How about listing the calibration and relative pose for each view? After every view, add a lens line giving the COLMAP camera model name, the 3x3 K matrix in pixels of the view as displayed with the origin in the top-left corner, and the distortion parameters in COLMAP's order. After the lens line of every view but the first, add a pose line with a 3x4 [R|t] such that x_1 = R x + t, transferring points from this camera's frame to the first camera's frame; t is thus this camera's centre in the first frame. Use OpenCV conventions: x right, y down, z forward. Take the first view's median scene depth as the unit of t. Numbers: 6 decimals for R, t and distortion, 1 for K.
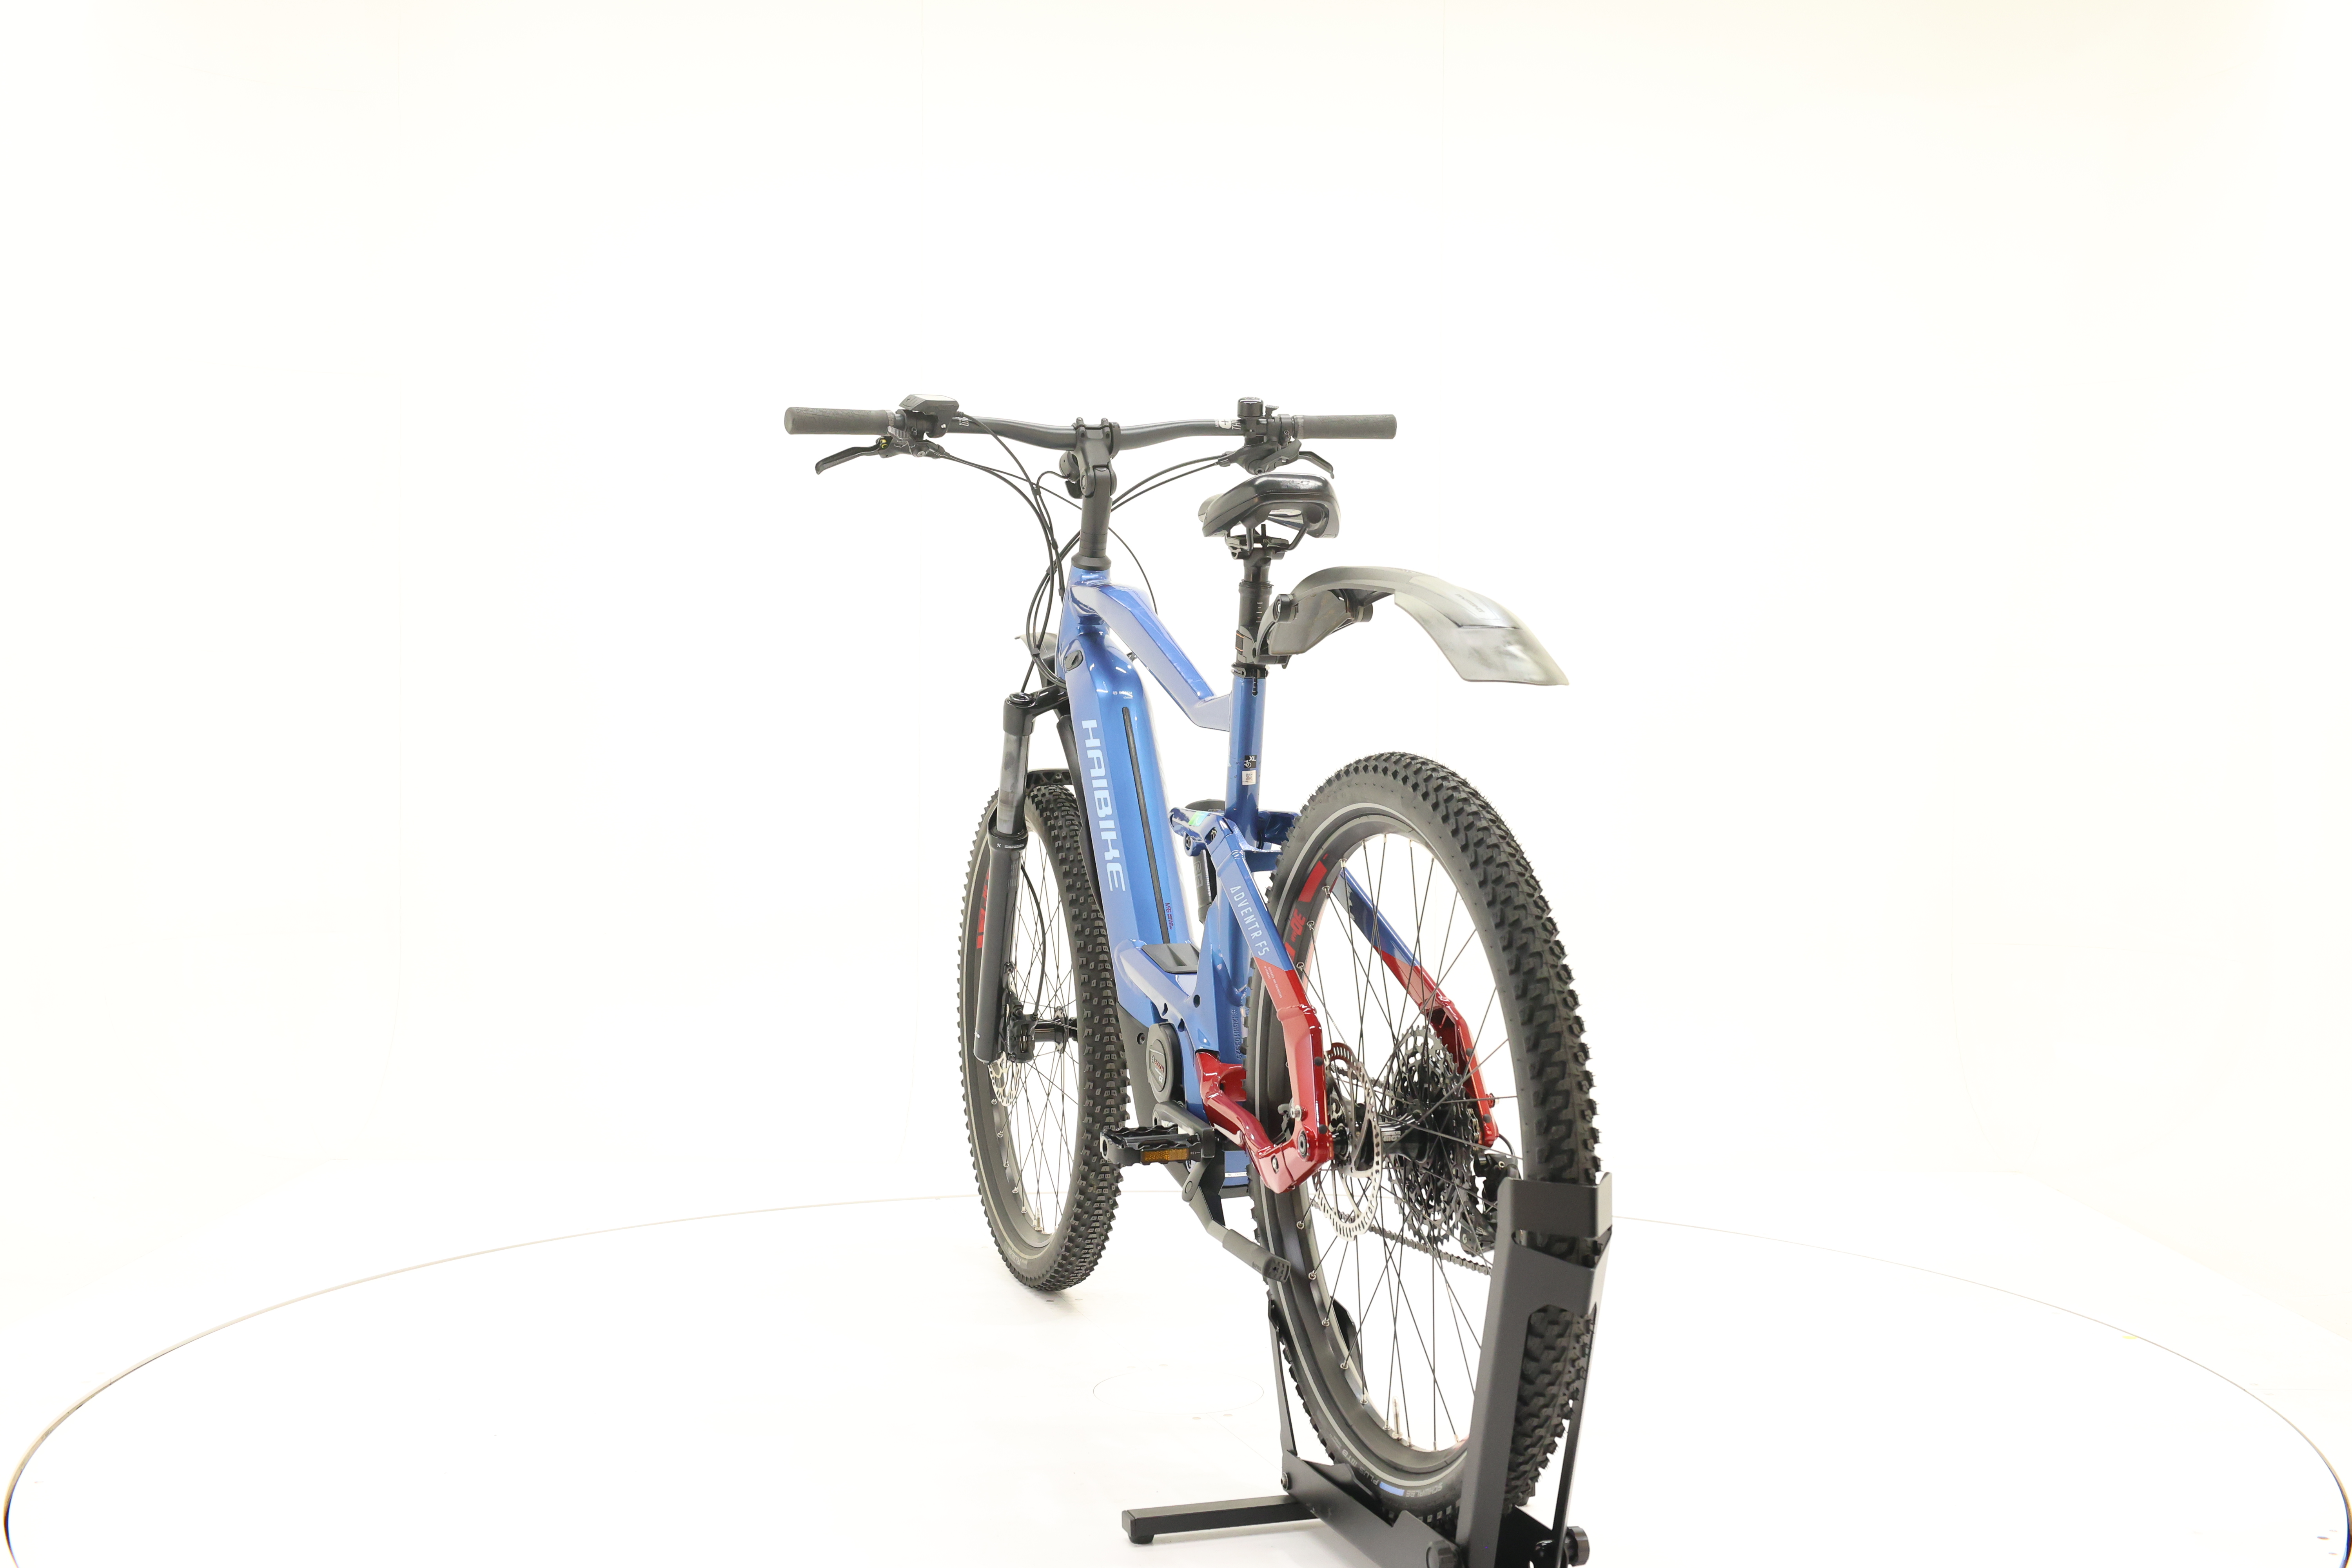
lens RADIAL K [[2547.8, 0, 1154.5], [0, 2547.8, 774.6], [0, 0, 1]] dist [0.000506, 0.000000]
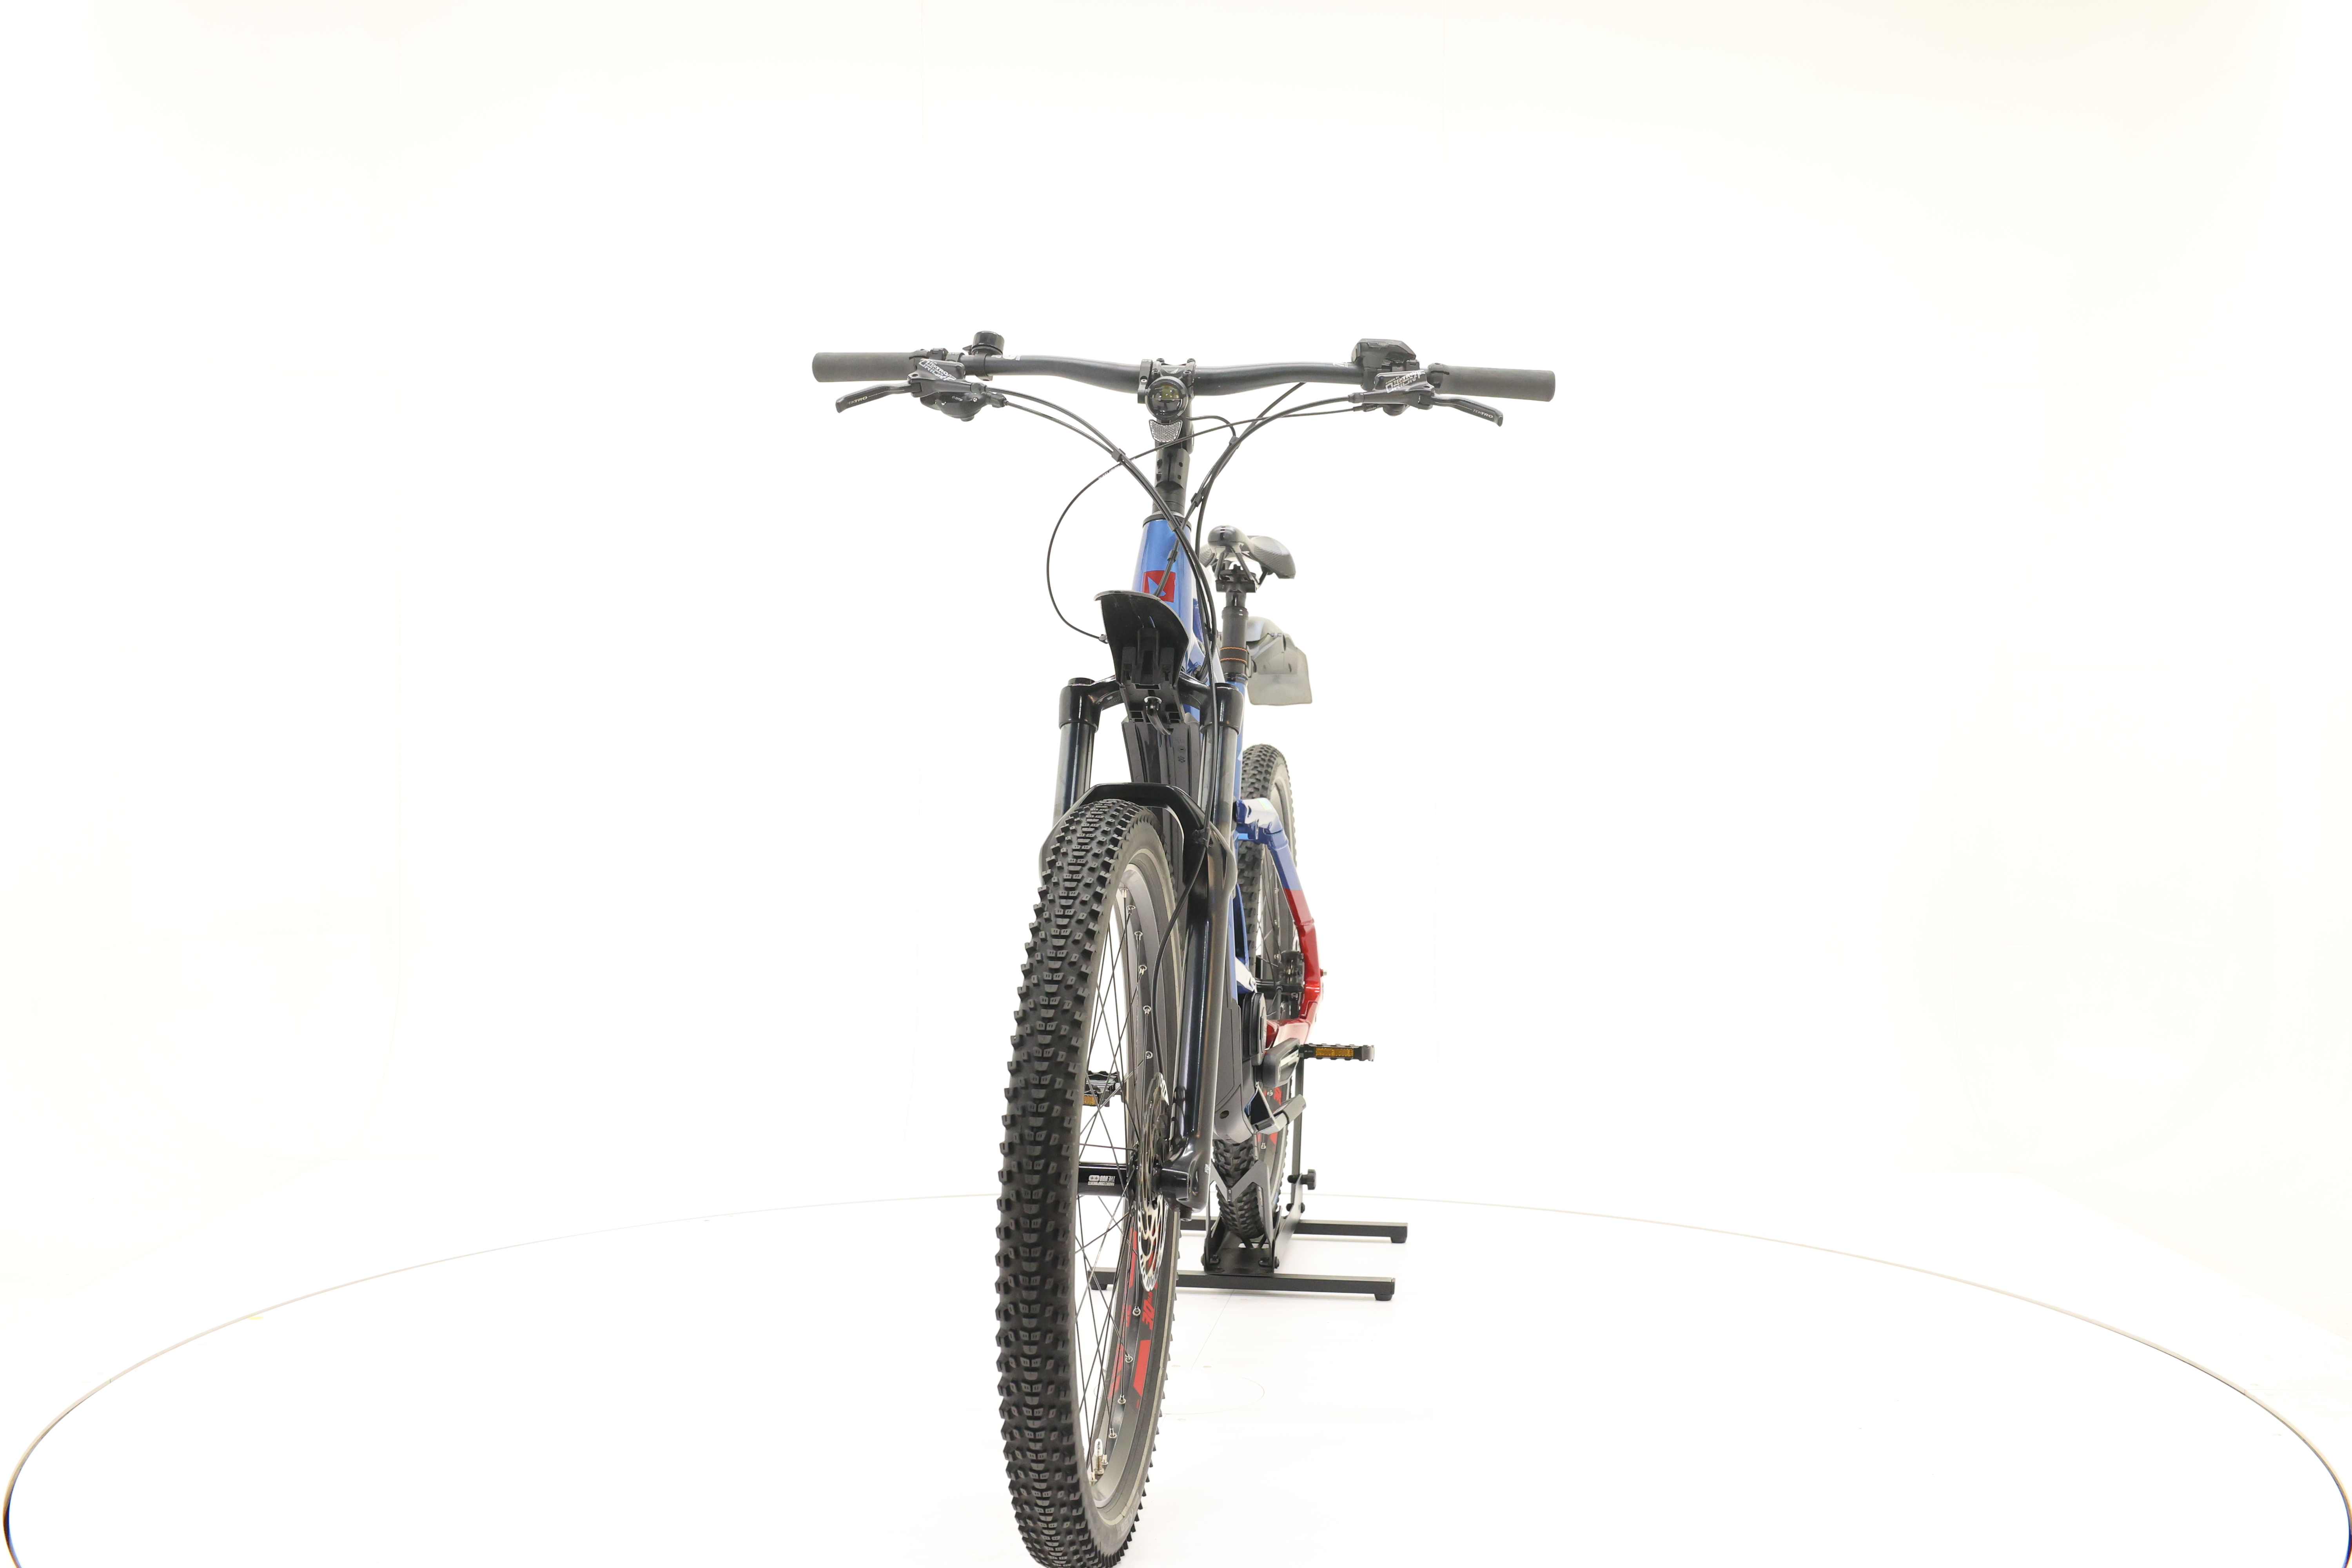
lens RADIAL K [[2547.8, 0, 1182.3], [0, 2547.8, 773.6], [0, 0, 1]] dist [0.000506, 0.000000]
pose [[-0.900309, -0.014265, 0.435017, -0.402098], [0.001405, 0.999362, 0.035678, -0.033842], [-0.435249, 0.032732, -0.899715, 1.797012]]
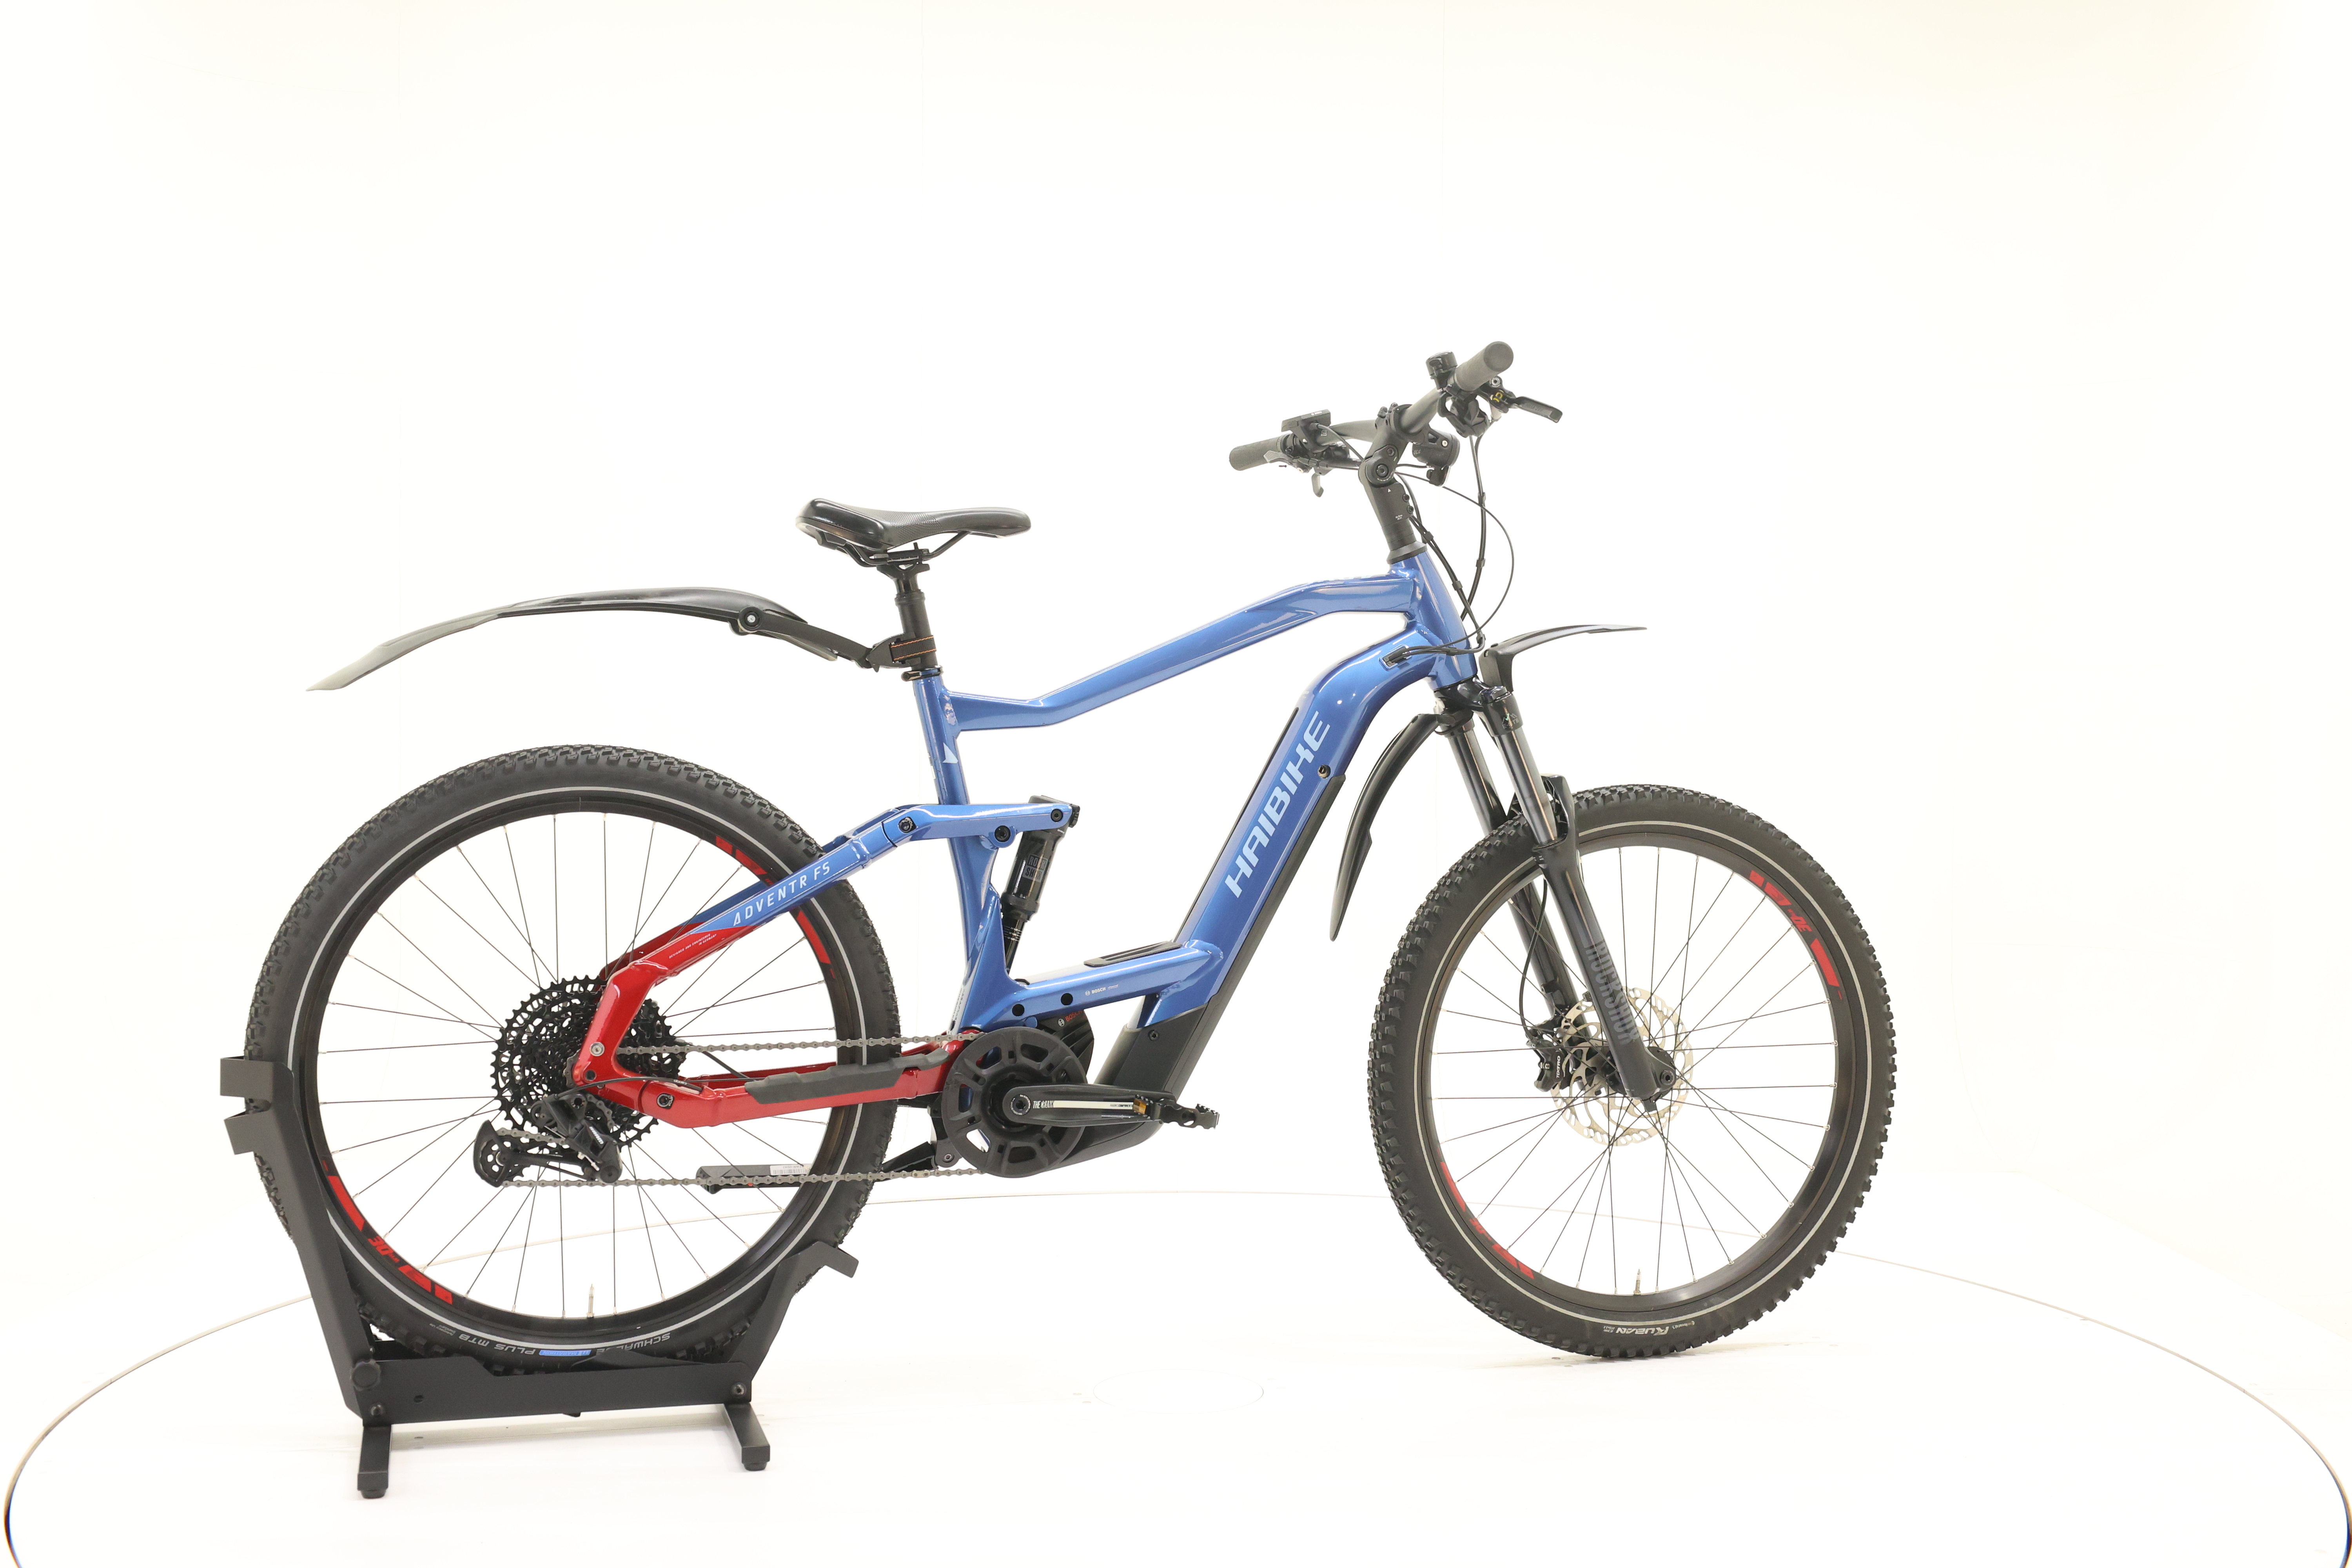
lens RADIAL K [[2547.8, 0, 1173.6], [0, 2547.8, 783.8], [0, 0, 1]] dist [0.000506, 0.000000]
pose [[-0.027062, 0.016621, -0.999496, 0.956093], [-0.021522, 0.999620, 0.017206, -0.012880], [0.999402, 0.021977, -0.026694, 0.969288]]
